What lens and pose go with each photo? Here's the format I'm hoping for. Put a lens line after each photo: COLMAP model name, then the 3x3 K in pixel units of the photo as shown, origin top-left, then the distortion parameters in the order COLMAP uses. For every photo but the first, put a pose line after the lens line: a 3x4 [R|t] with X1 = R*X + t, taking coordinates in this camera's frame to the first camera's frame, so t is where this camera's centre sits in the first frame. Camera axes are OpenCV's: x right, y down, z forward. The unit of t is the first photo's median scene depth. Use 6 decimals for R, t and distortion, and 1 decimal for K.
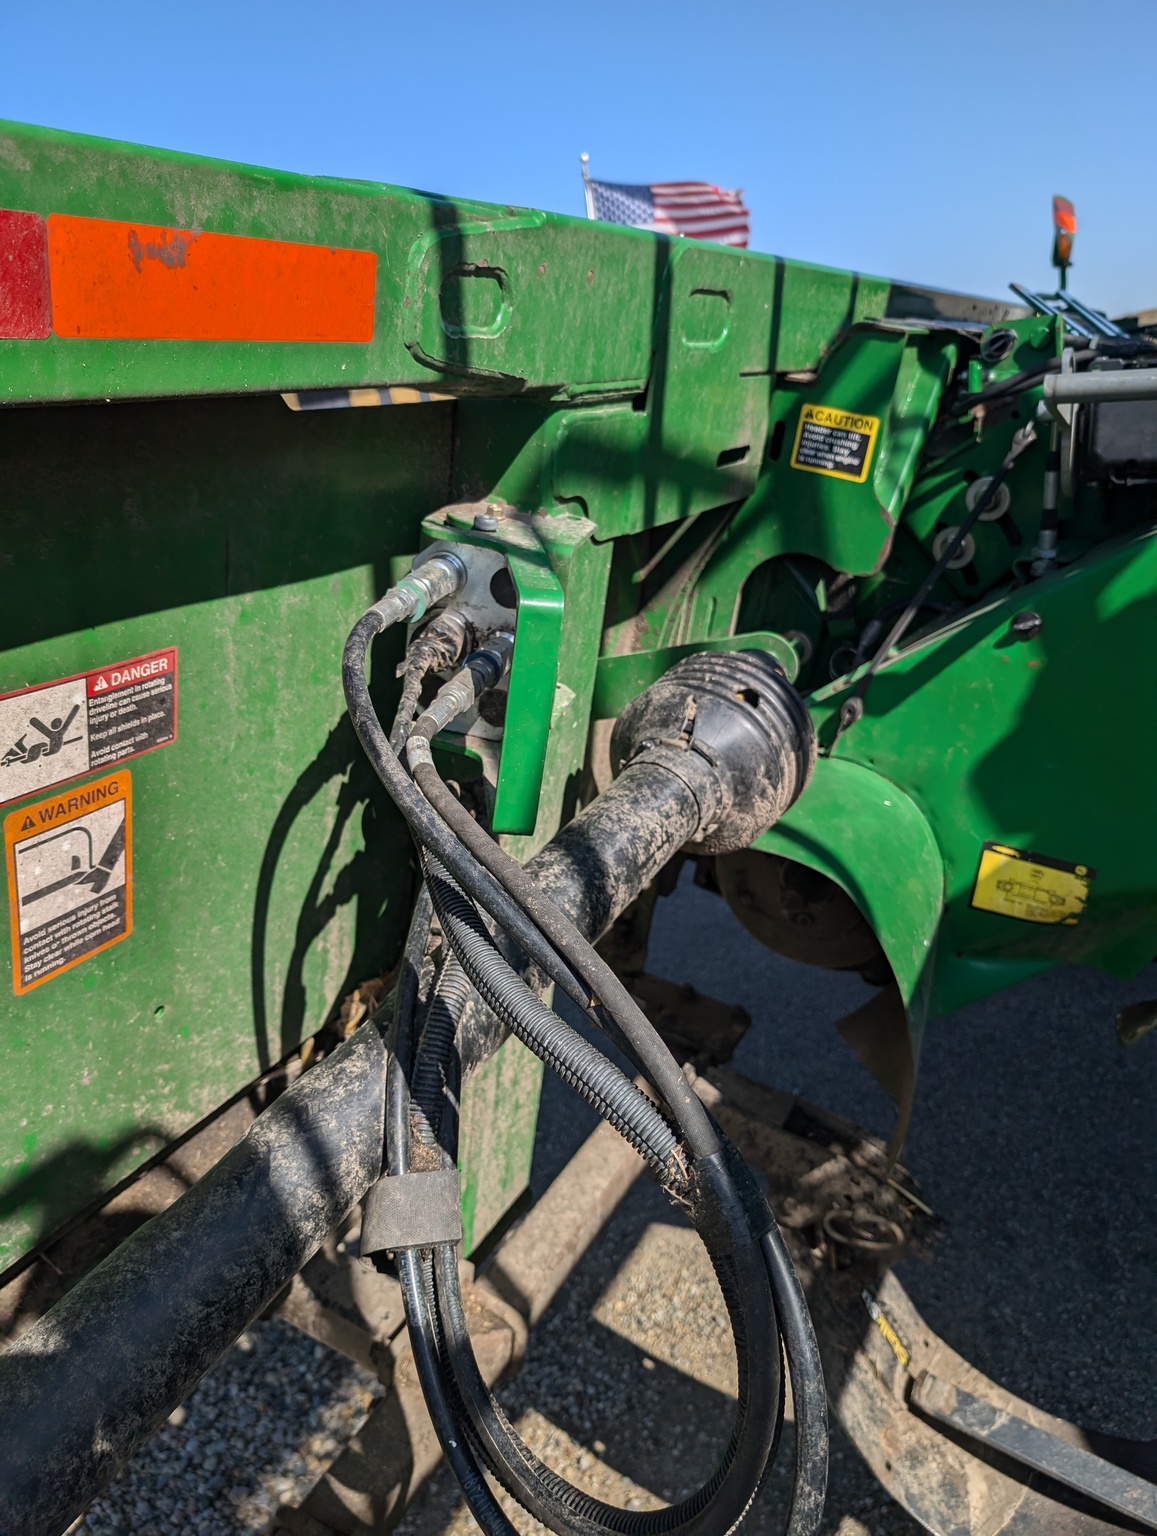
lens RADIAL K [[1111.1, 0, 589.2], [0, 1111.1, 764.9], [0, 0, 1]] dist [-0.005096, -0.002679]
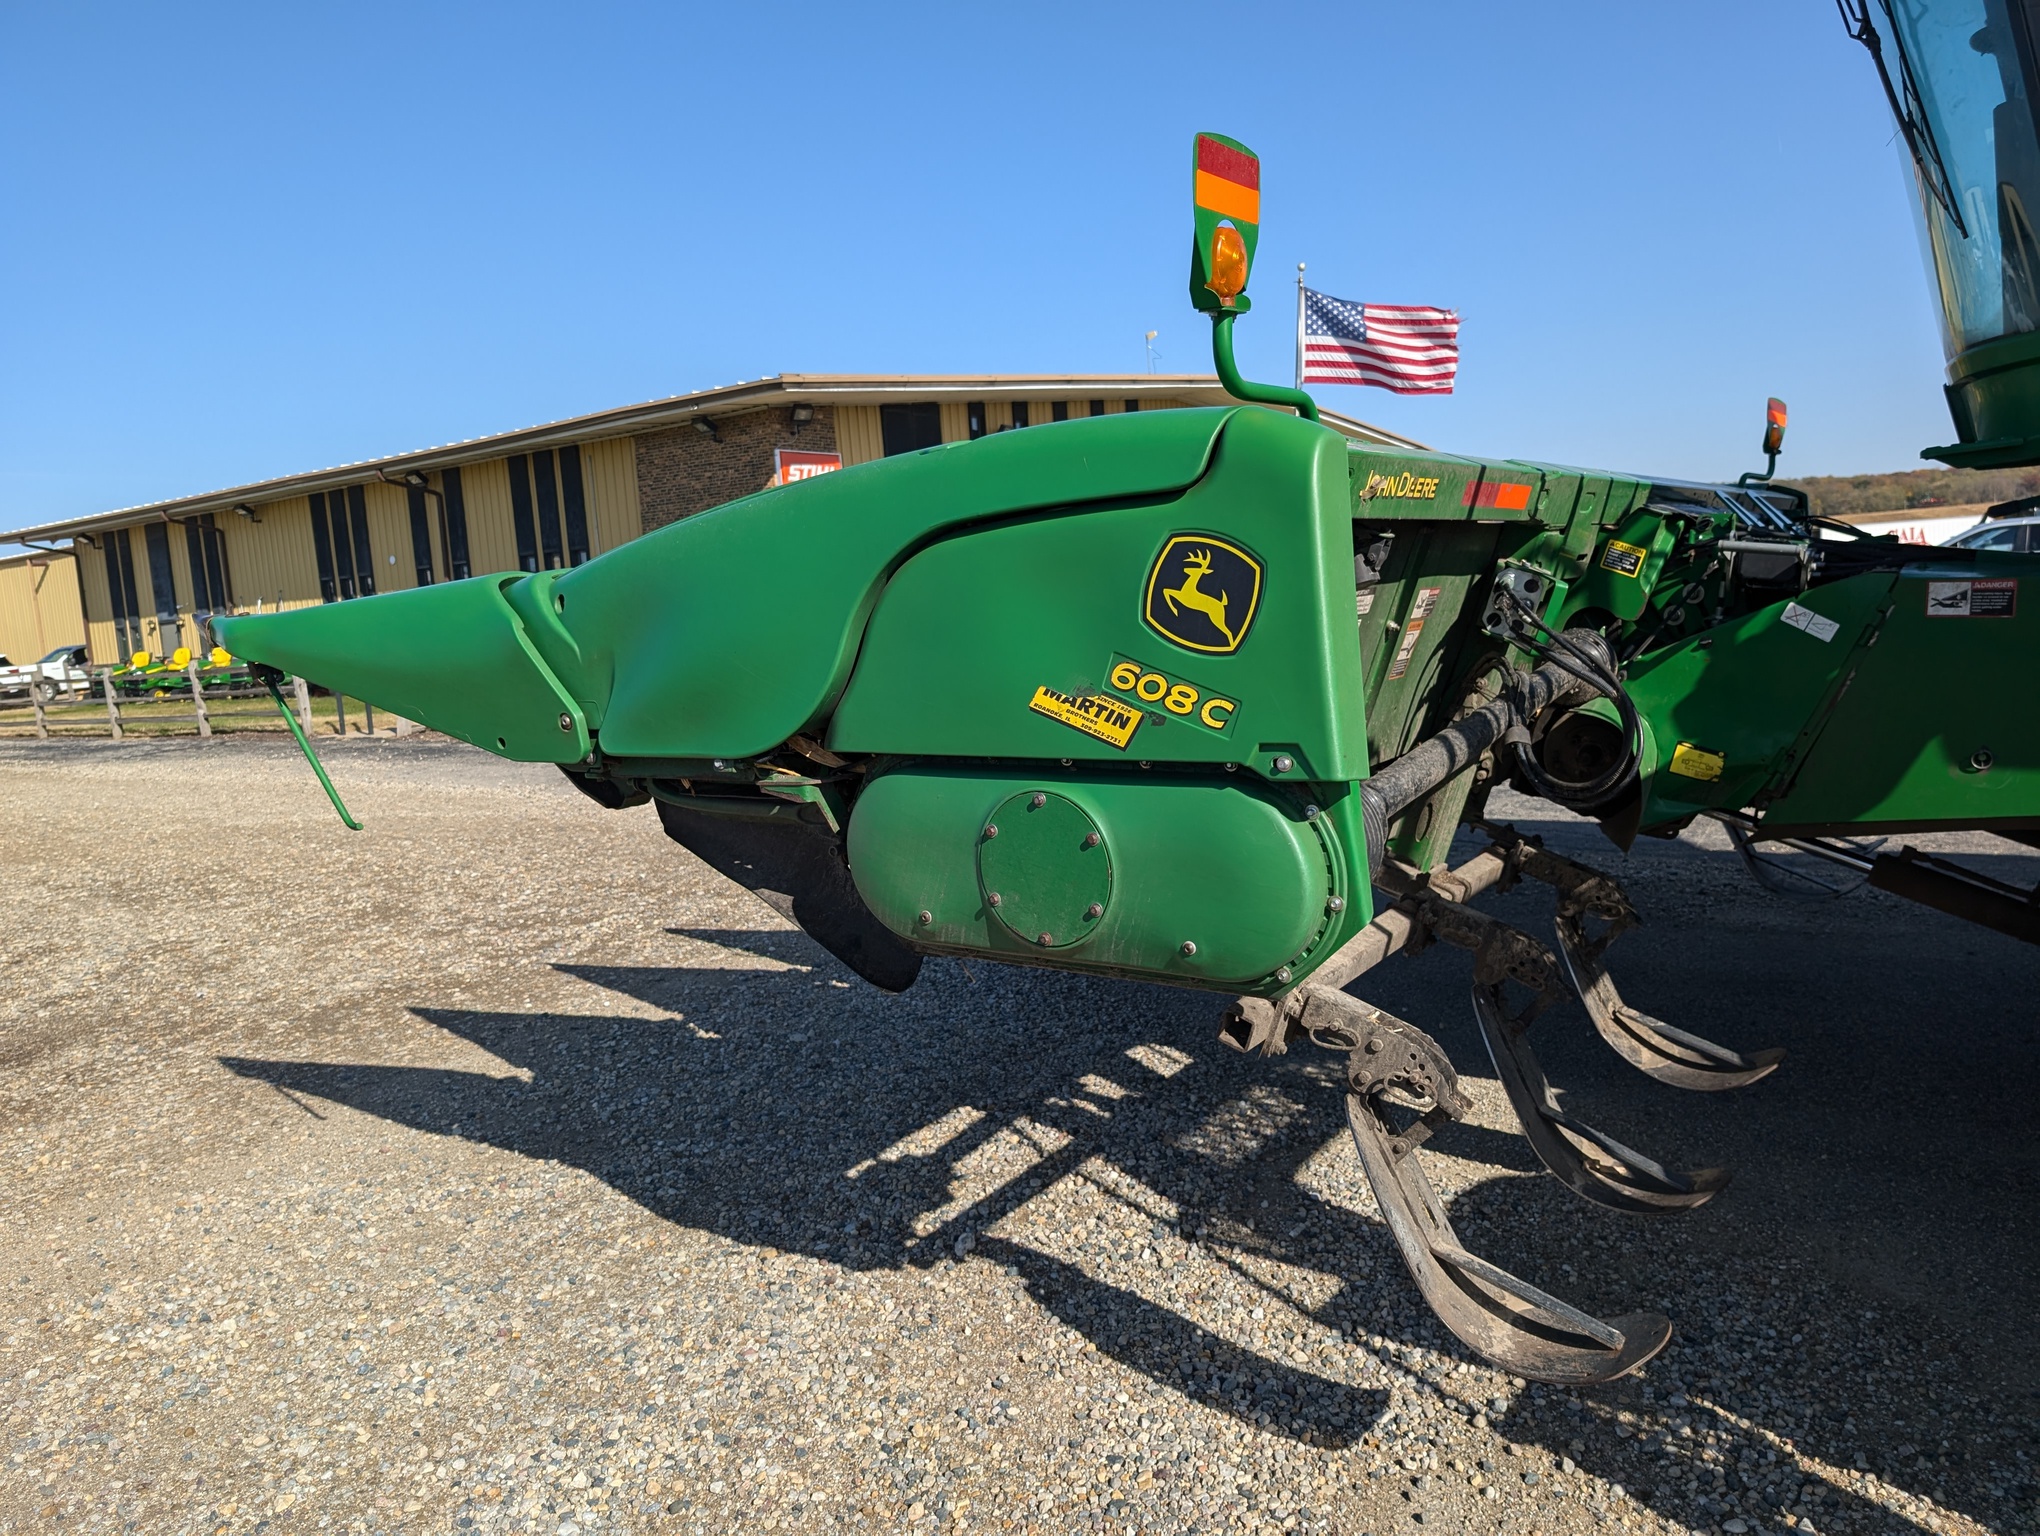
lens RADIAL K [[1469.9, 0, 1020.0], [0, 1469.9, 768.0], [0, 0, 1]] dist [0.007281, -0.004735]
pose [[0.987709, 0.135694, -0.077573, -0.673257], [-0.144508, 0.981907, -0.122380, 0.642976], [0.059564, 0.132085, 0.989447, -1.886451]]
